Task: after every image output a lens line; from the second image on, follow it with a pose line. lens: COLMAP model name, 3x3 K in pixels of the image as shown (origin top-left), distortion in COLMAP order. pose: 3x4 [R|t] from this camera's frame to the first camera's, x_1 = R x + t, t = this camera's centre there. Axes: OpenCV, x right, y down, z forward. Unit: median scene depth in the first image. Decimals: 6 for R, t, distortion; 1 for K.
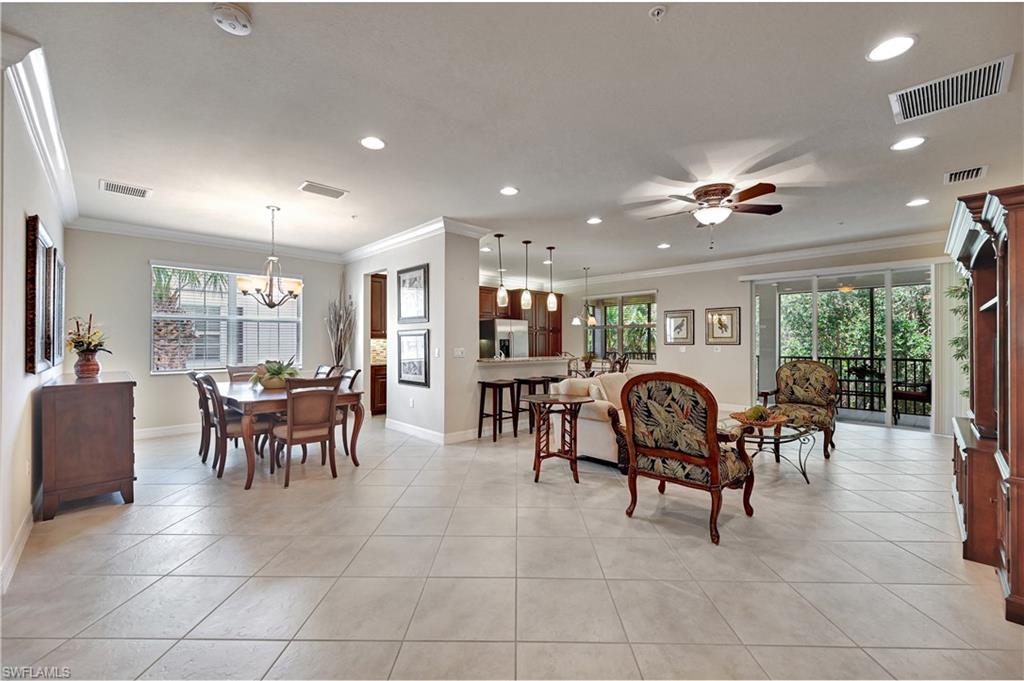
lens RADIAL K [[387.6, 0, 524.5], [0, 387.6, 334.9], [0, 0, 1]] dist [0.001172, 0.000119]
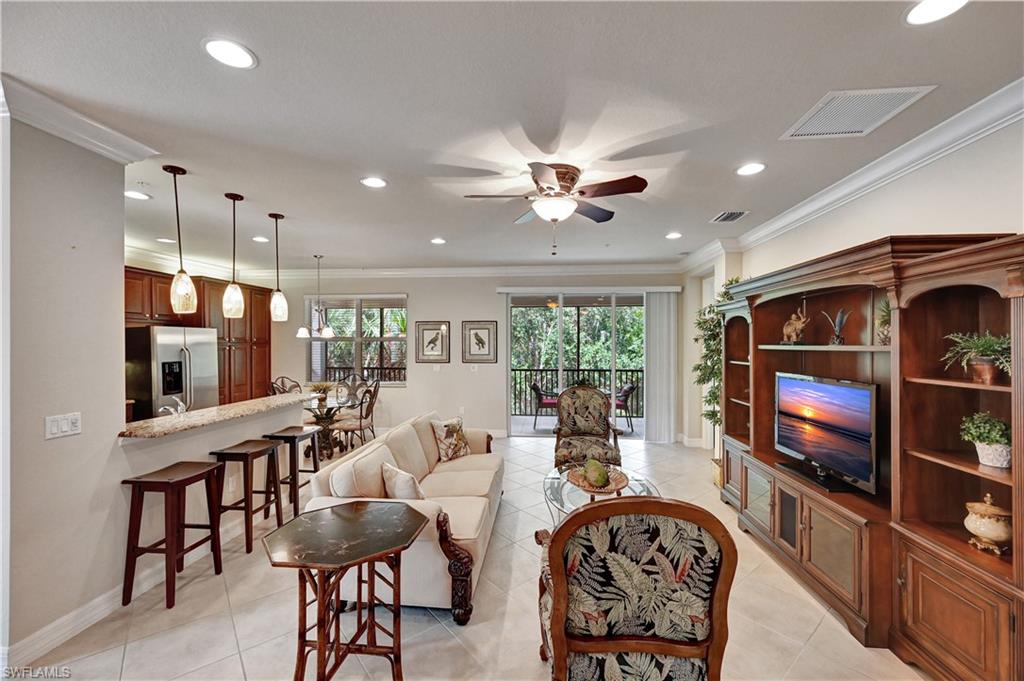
lens RADIAL K [[422.2, 0, 489.2], [0, 422.2, 344.2], [0, 0, 1]] dist [-0.001804, -0.000198]
pose [[0.809911, 0.007085, 0.586510, -0.062888], [-0.019126, 0.999714, 0.014334, -0.053776], [-0.586241, -0.022827, 0.809815, 0.357445]]
